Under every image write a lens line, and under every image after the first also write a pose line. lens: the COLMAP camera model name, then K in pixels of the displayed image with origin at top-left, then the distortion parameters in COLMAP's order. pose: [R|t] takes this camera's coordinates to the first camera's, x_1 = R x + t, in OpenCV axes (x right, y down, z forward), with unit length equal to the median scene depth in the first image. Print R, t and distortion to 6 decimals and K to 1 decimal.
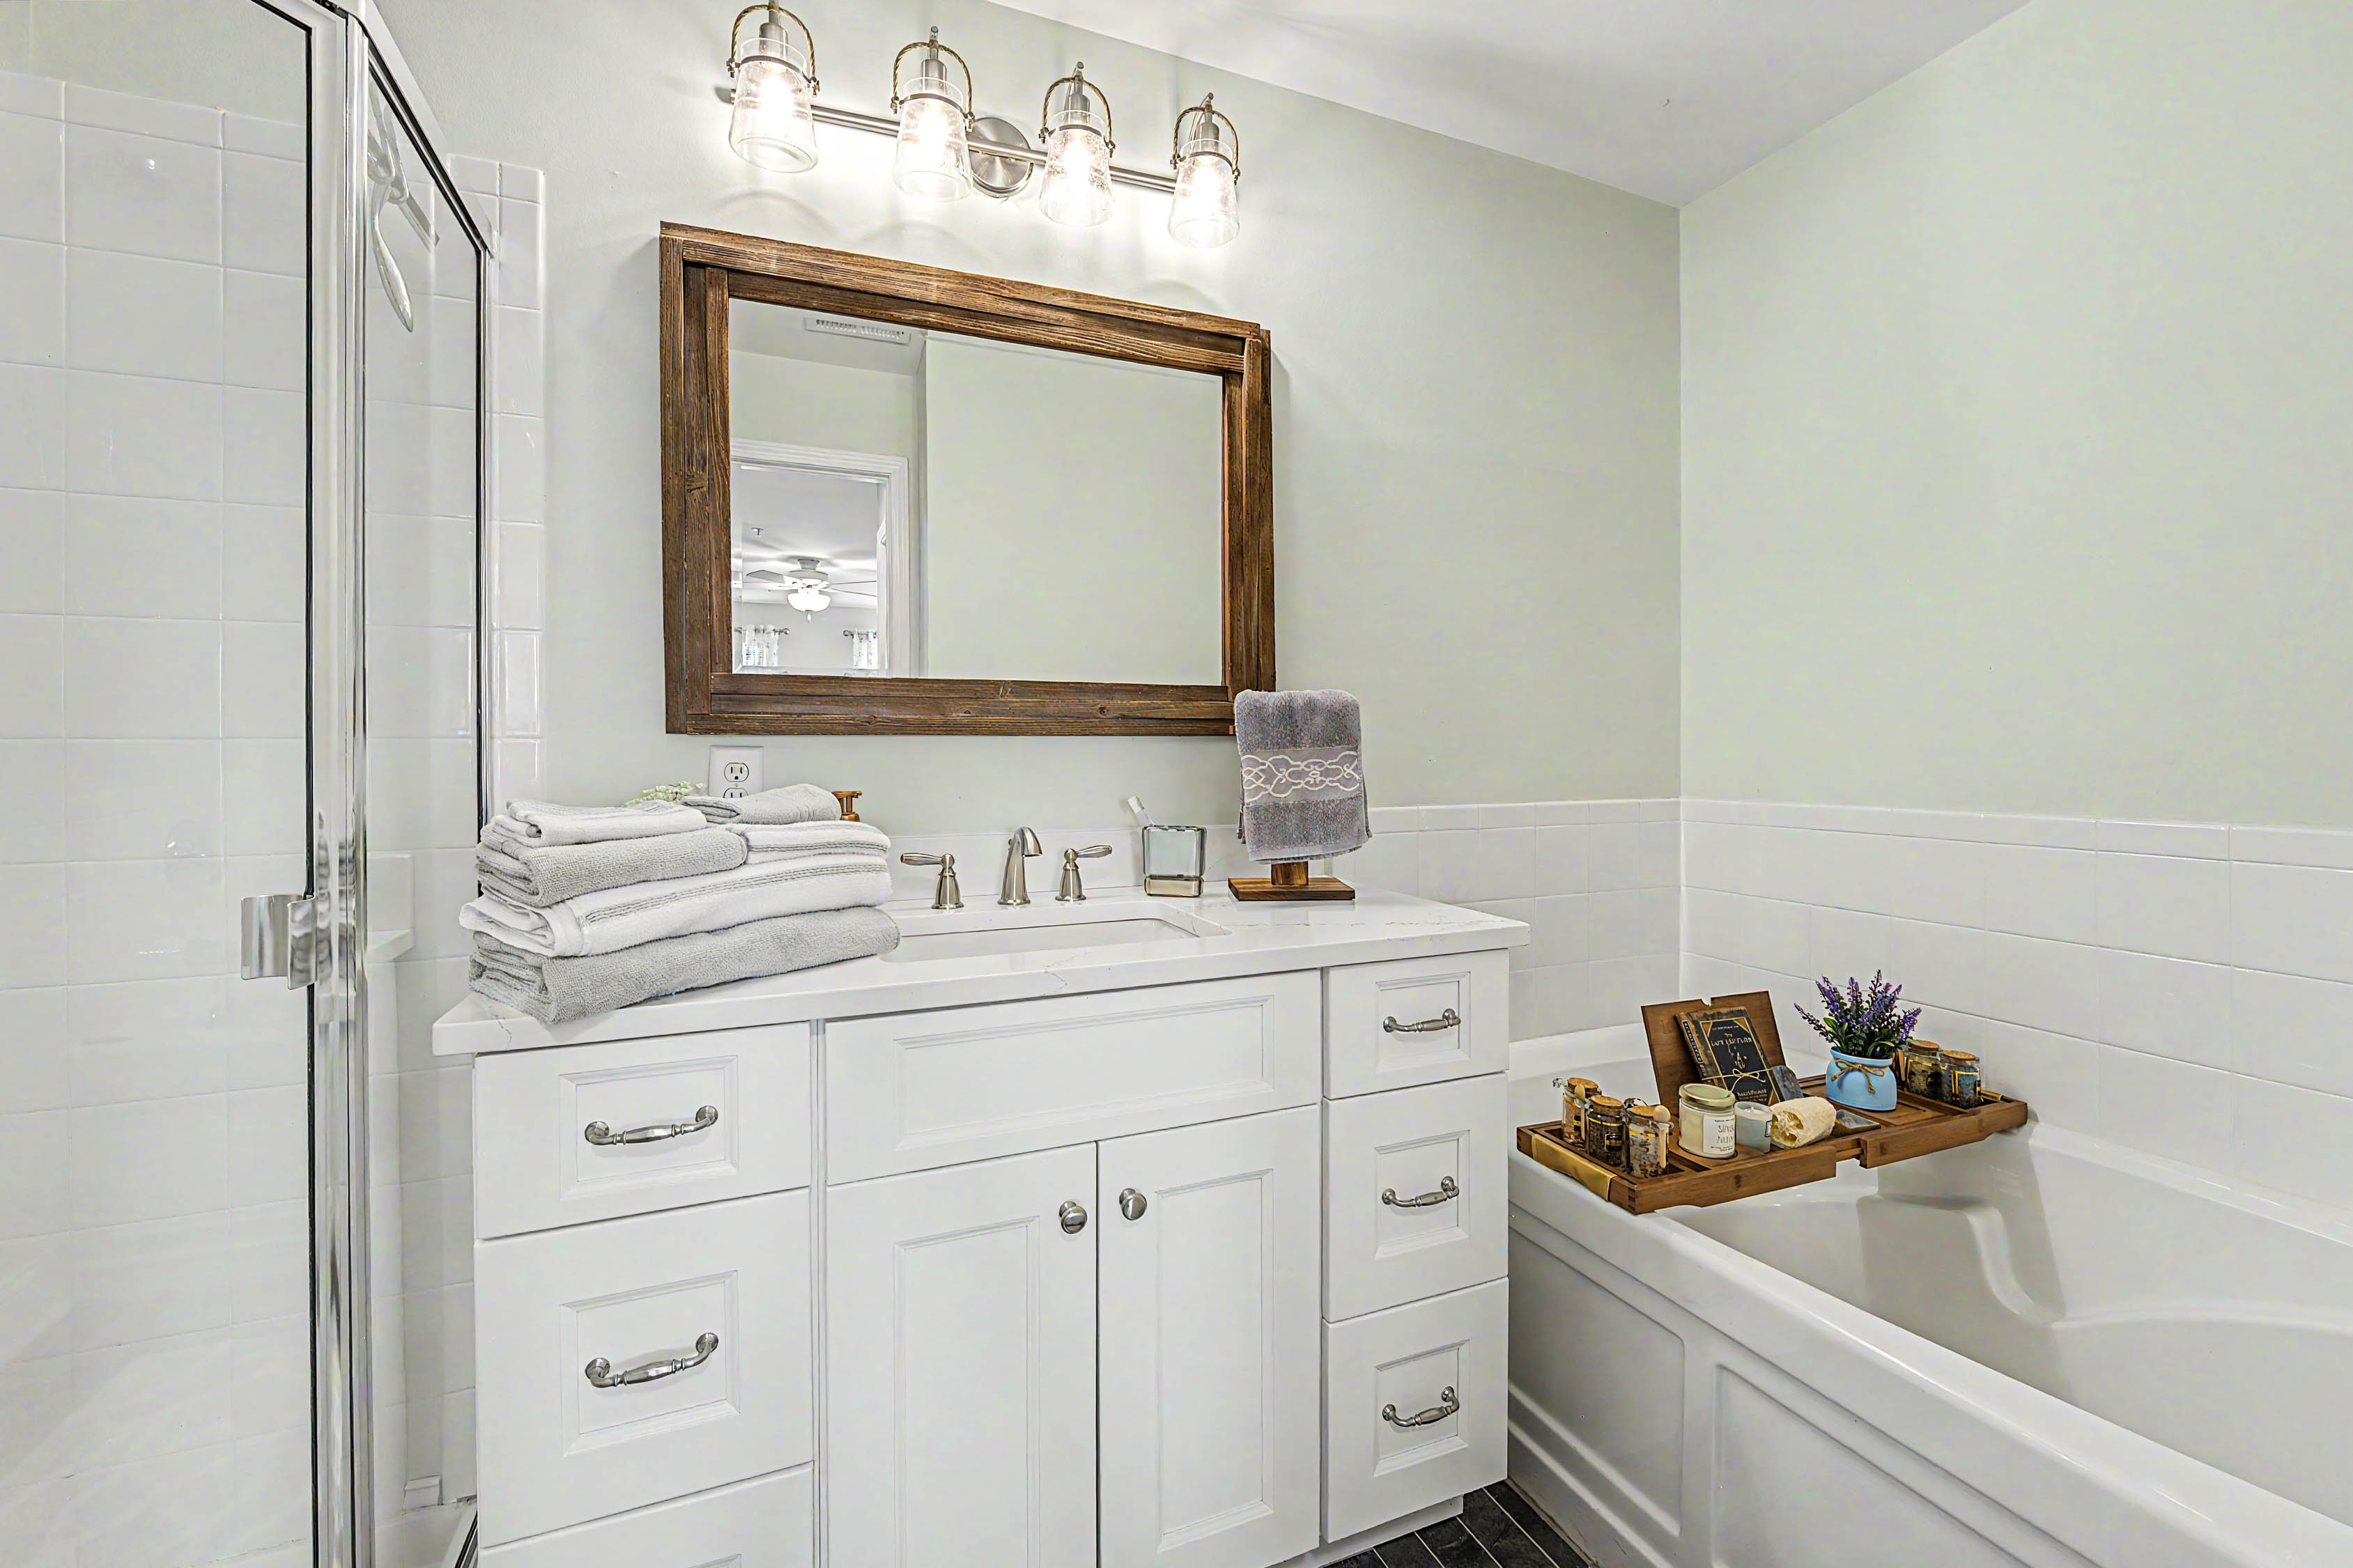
lens RADIAL K [[940.4, 0, 1164.9], [0, 940.4, 759.6], [0, 0, 1]] dist [-0.007577, -0.000063]
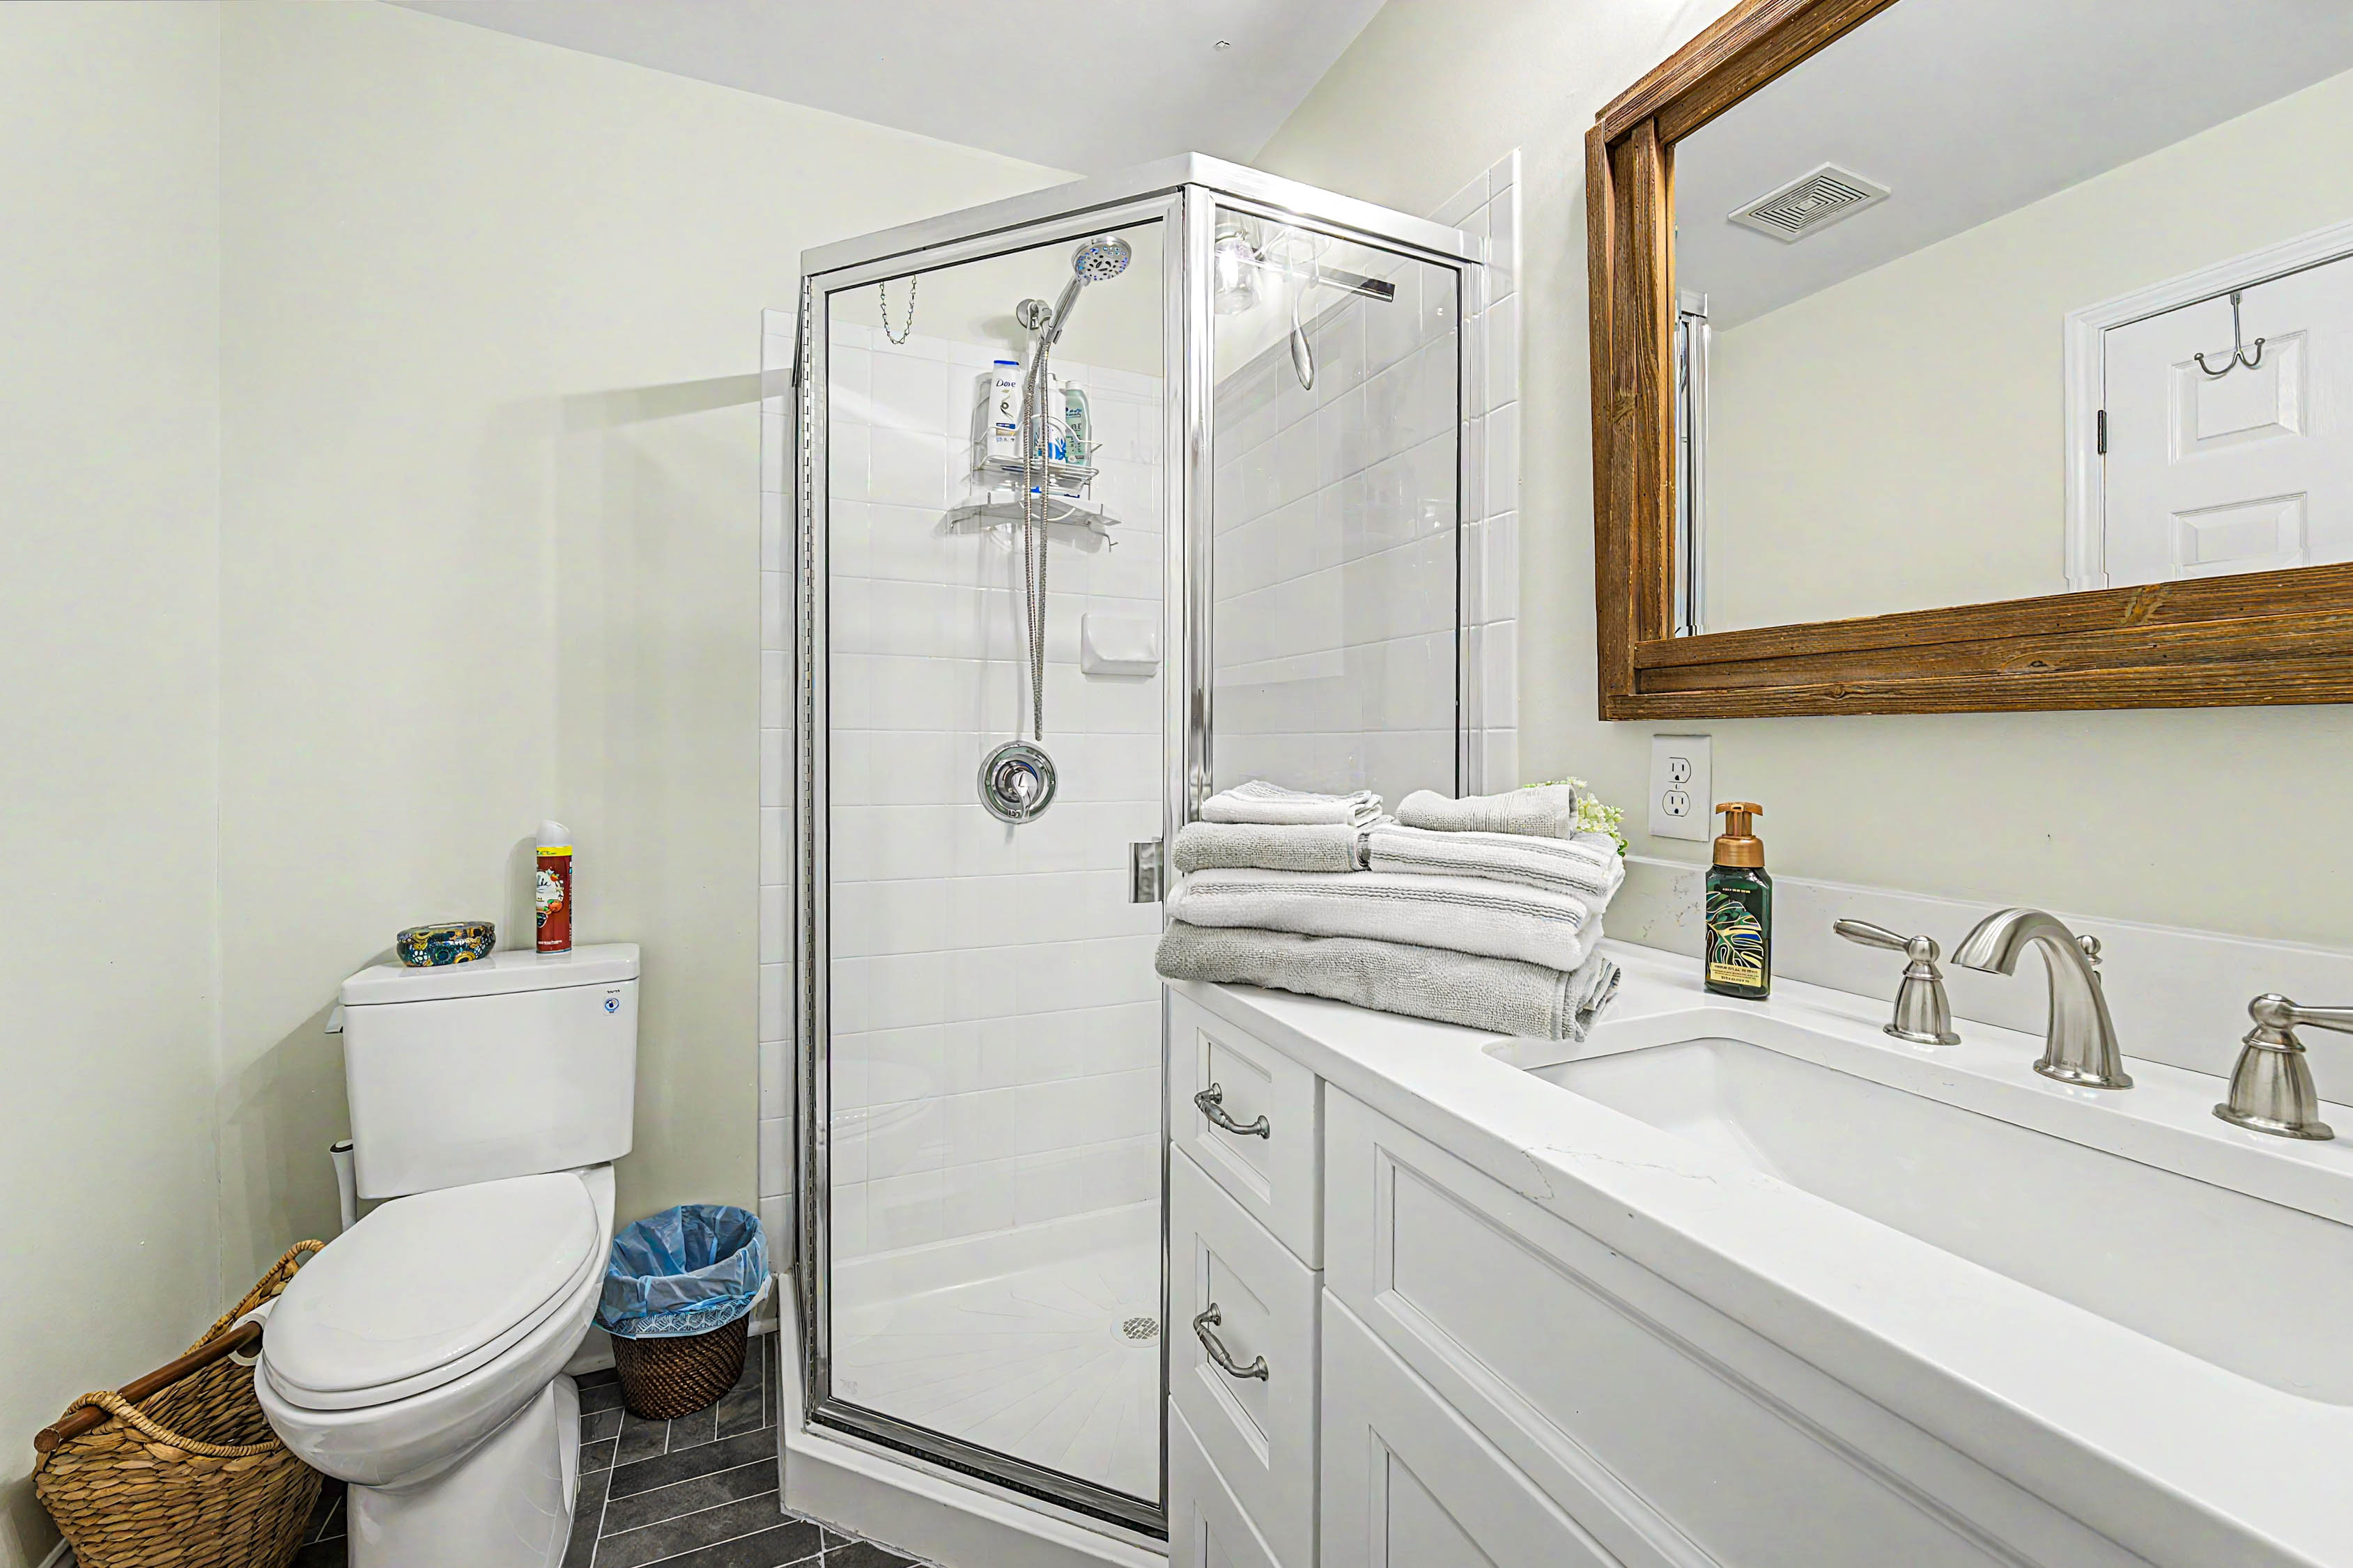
lens RADIAL K [[940.4, 0, 1164.9], [0, 940.4, 759.6], [0, 0, 1]] dist [-0.007577, -0.000063]
pose [[0.022550, 0.017898, -0.999585, 0.282367], [-0.016782, 0.999706, 0.017521, -0.001004], [0.999605, 0.016380, 0.022844, 0.556035]]
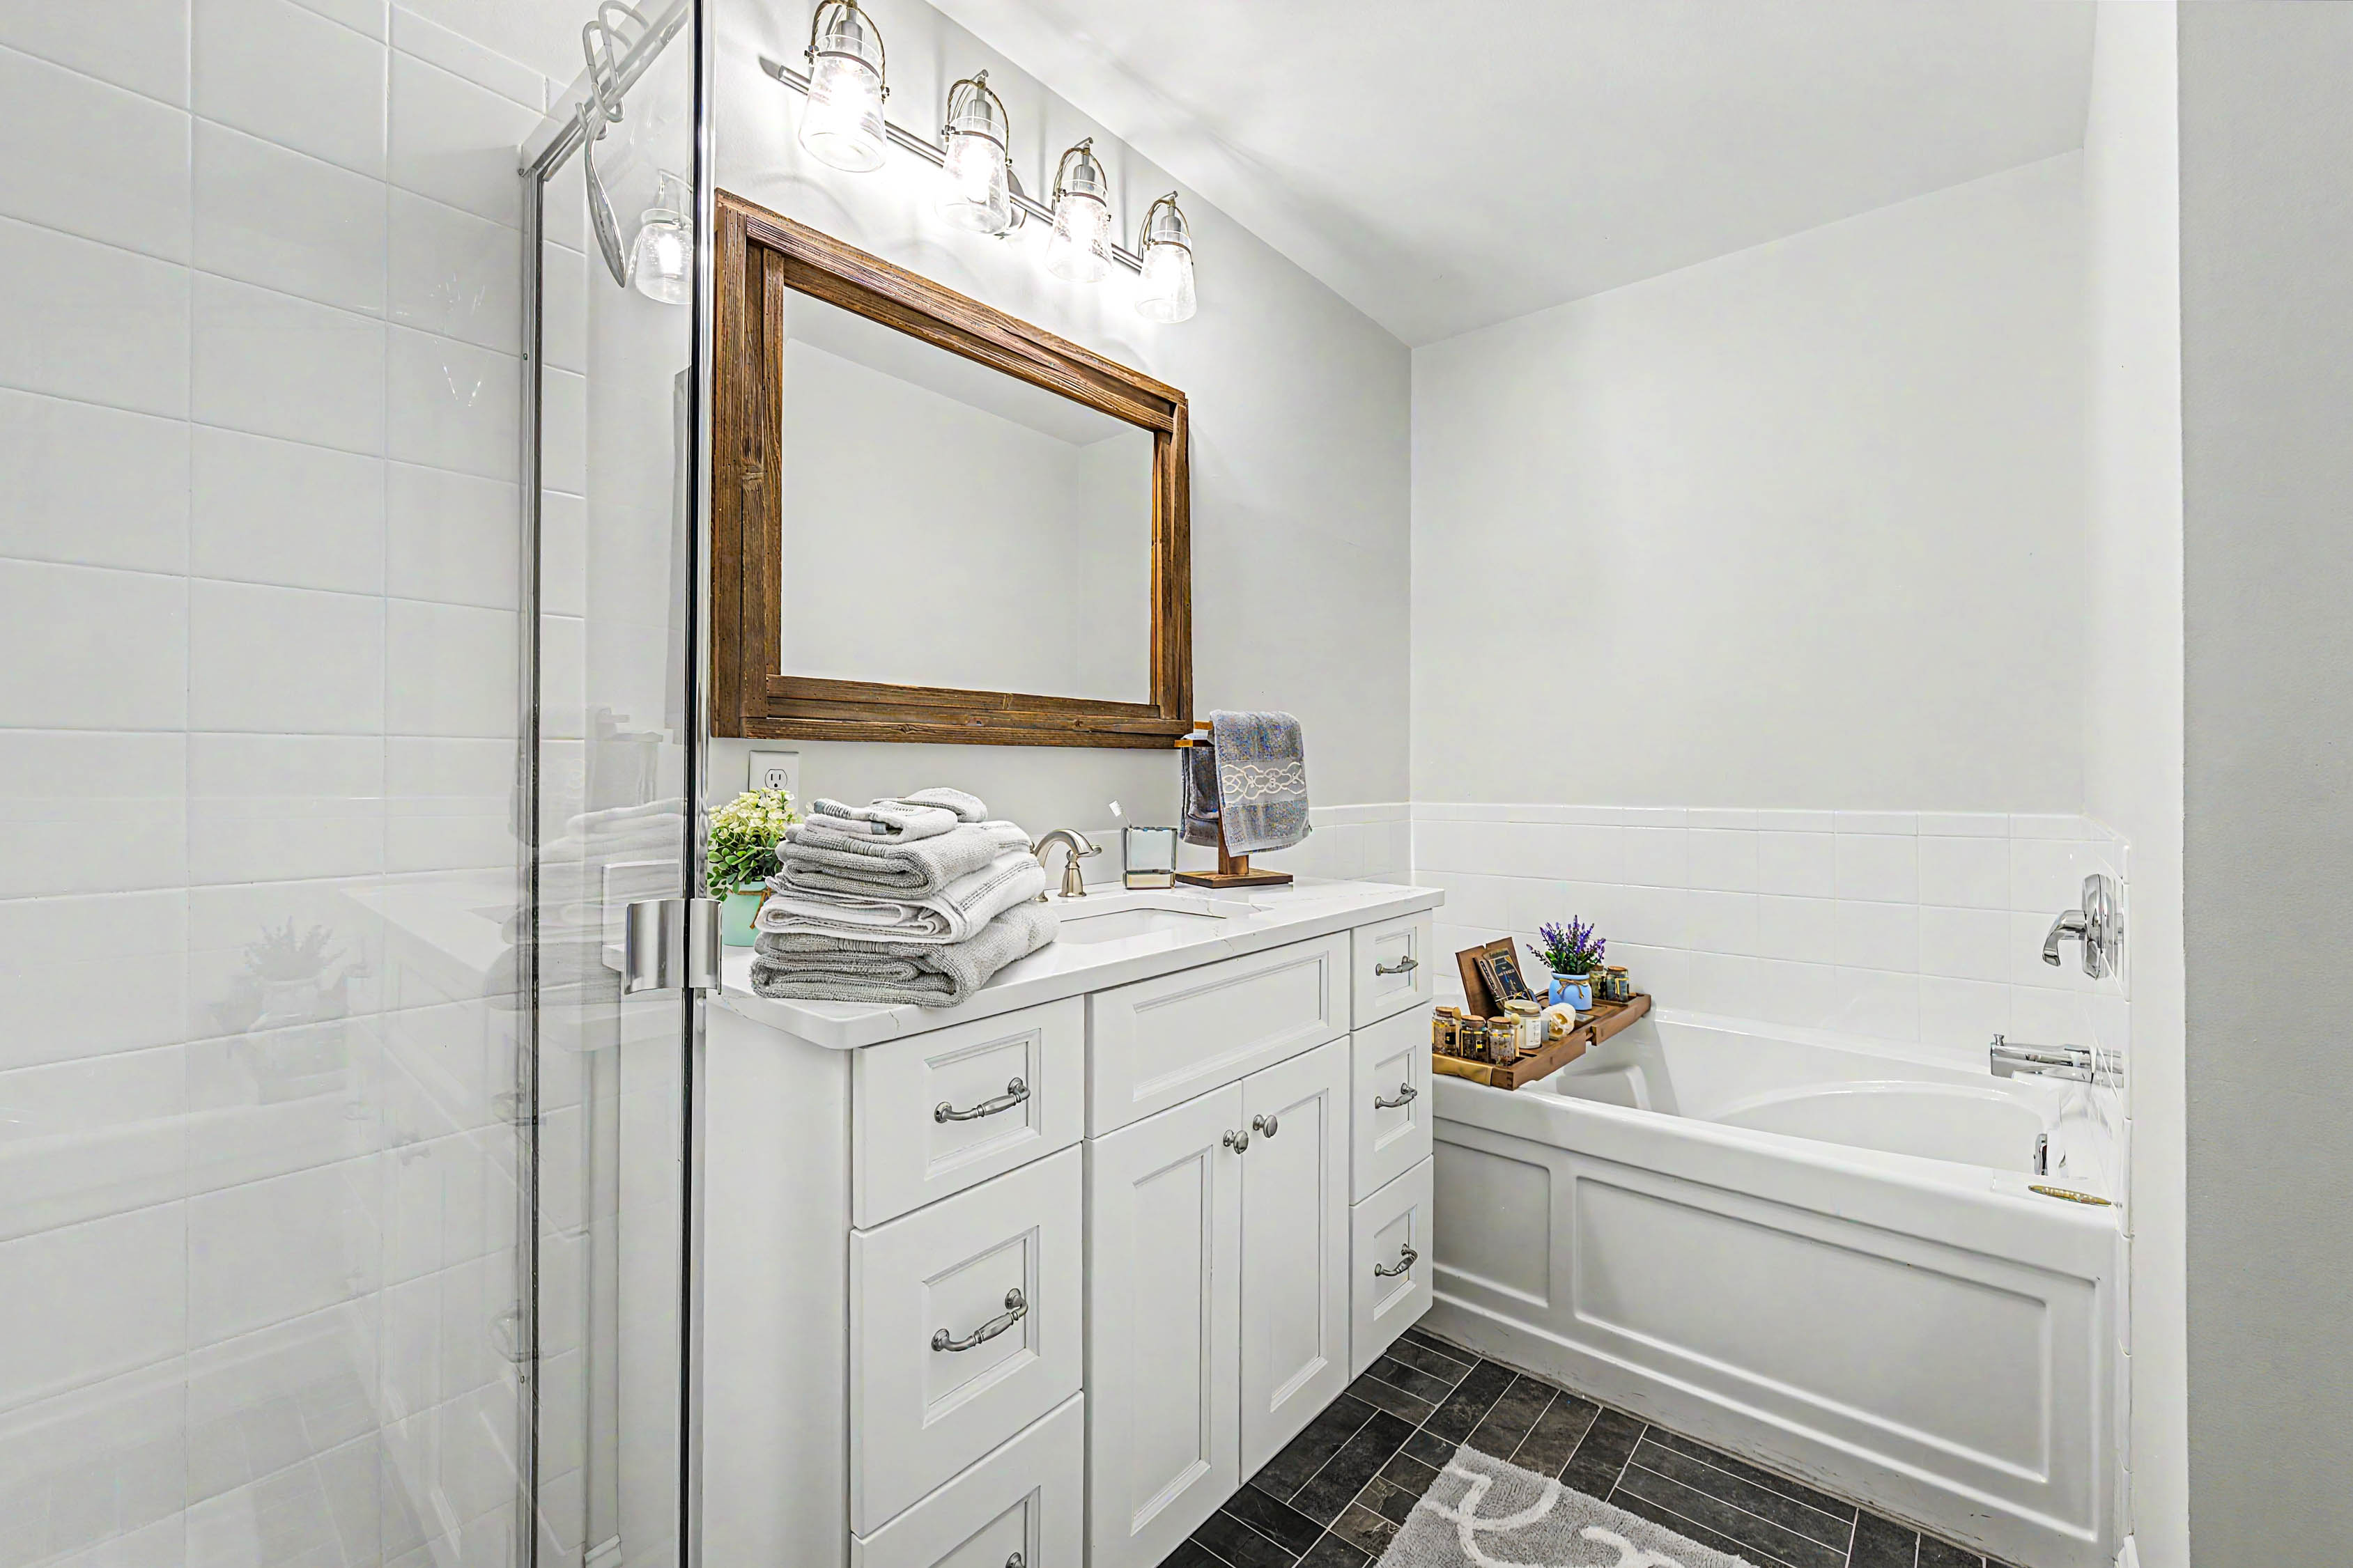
lens RADIAL K [[981.6, 0, 1168.7], [0, 981.6, 768.7], [0, 0, 1]] dist [0.002541, -0.000372]
pose [[0.884848, 0.004753, 0.465856, -0.553466], [-0.000035, 0.999949, -0.010136, 0.012687], [-0.465880, 0.008952, 0.884802, -0.065757]]
